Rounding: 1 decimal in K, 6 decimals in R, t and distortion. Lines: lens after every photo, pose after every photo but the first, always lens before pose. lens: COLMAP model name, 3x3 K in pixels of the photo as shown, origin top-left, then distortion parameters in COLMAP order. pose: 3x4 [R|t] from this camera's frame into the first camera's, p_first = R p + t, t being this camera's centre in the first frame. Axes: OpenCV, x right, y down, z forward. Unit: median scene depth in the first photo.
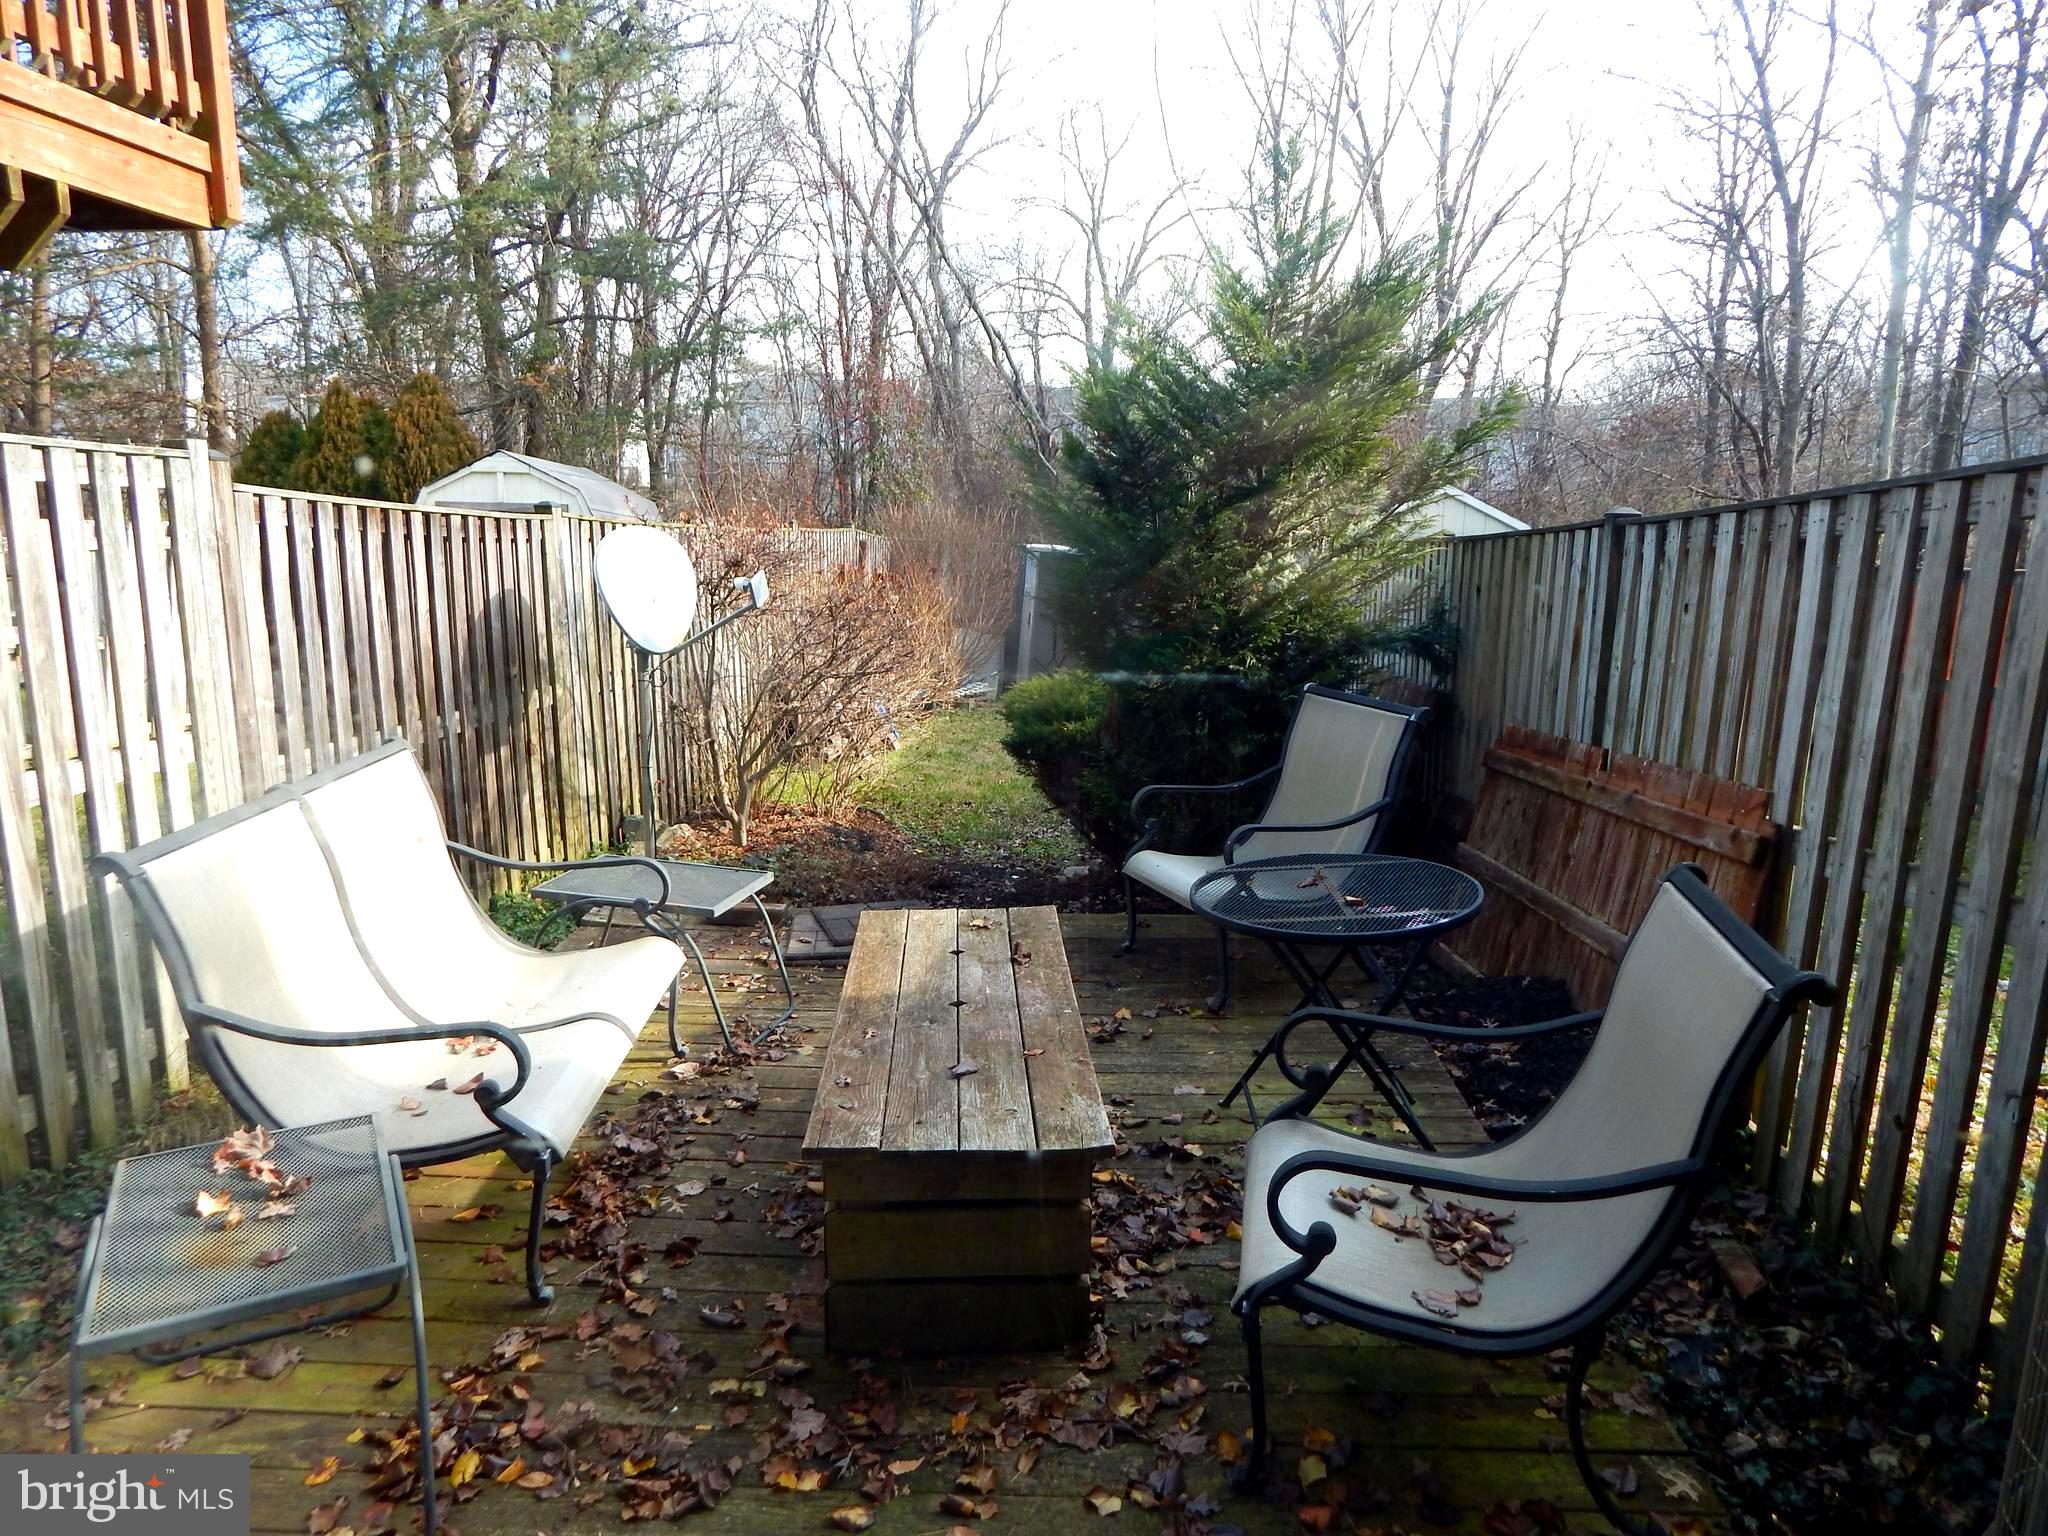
lens RADIAL K [[1362.4, 0, 1018.6], [0, 1362.4, 763.2], [0, 0, 1]] dist [0.013328, -0.013422]
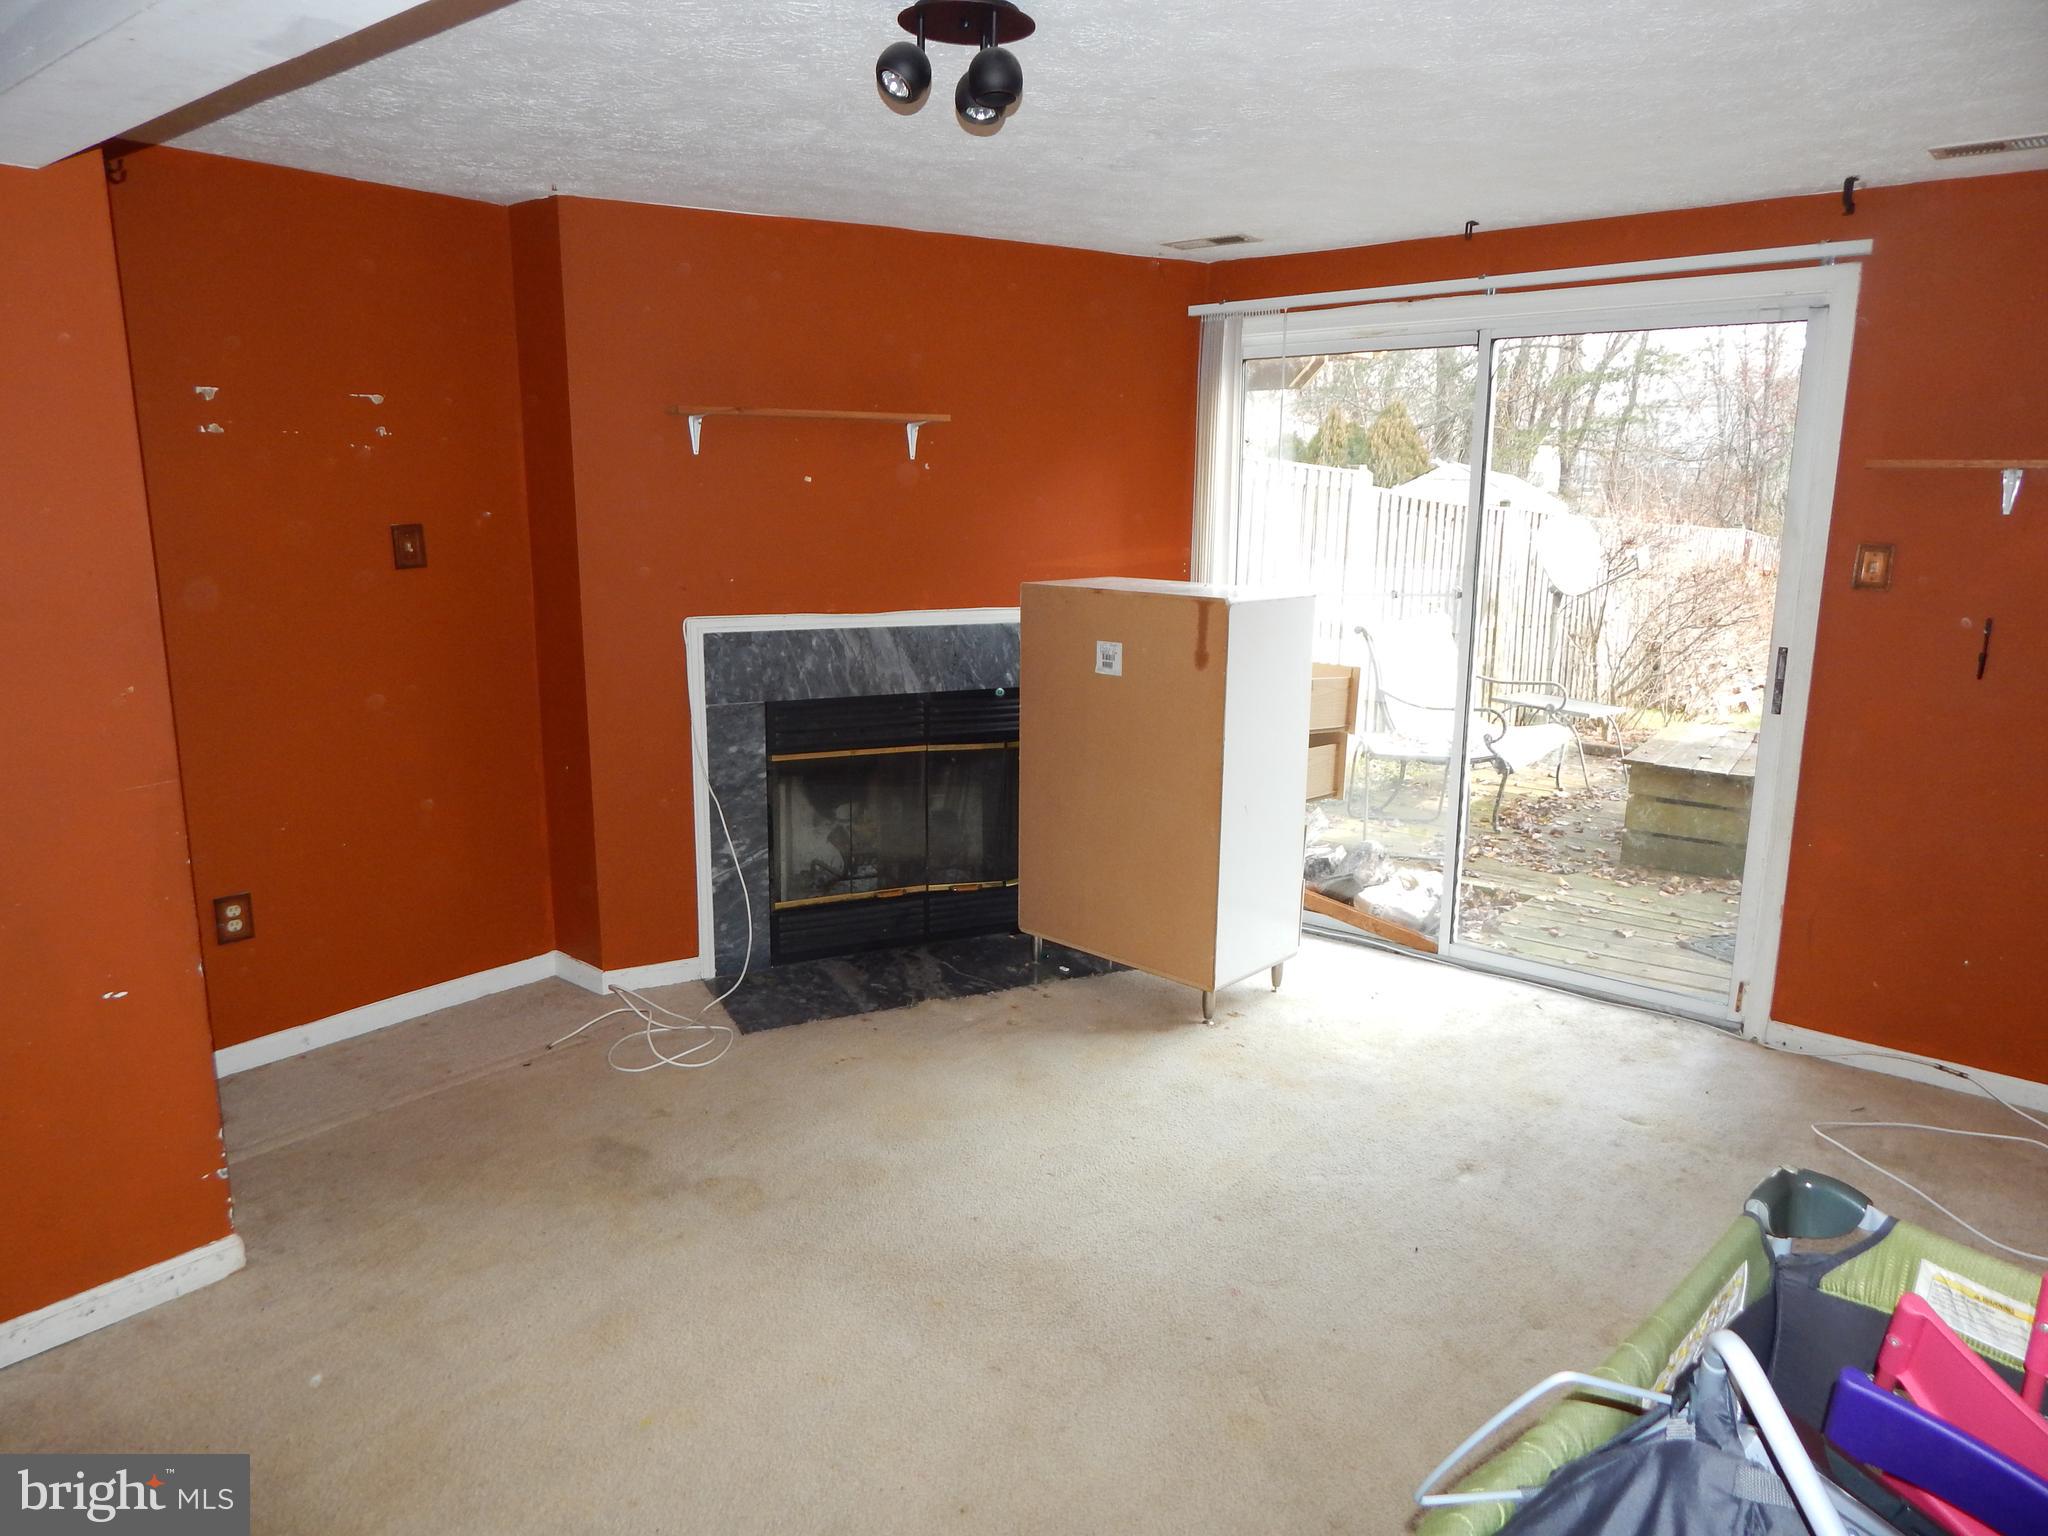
lens RADIAL K [[1362.4, 0, 1050.4], [0, 1362.4, 765.0], [0, 0, 1]] dist [0.013328, -0.013422]
pose [[0.823049, 0.121574, -0.554806, 0.143145], [-0.122455, 0.991833, 0.035678, 0.131959], [0.554612, 0.038574, 0.831214, -0.642916]]
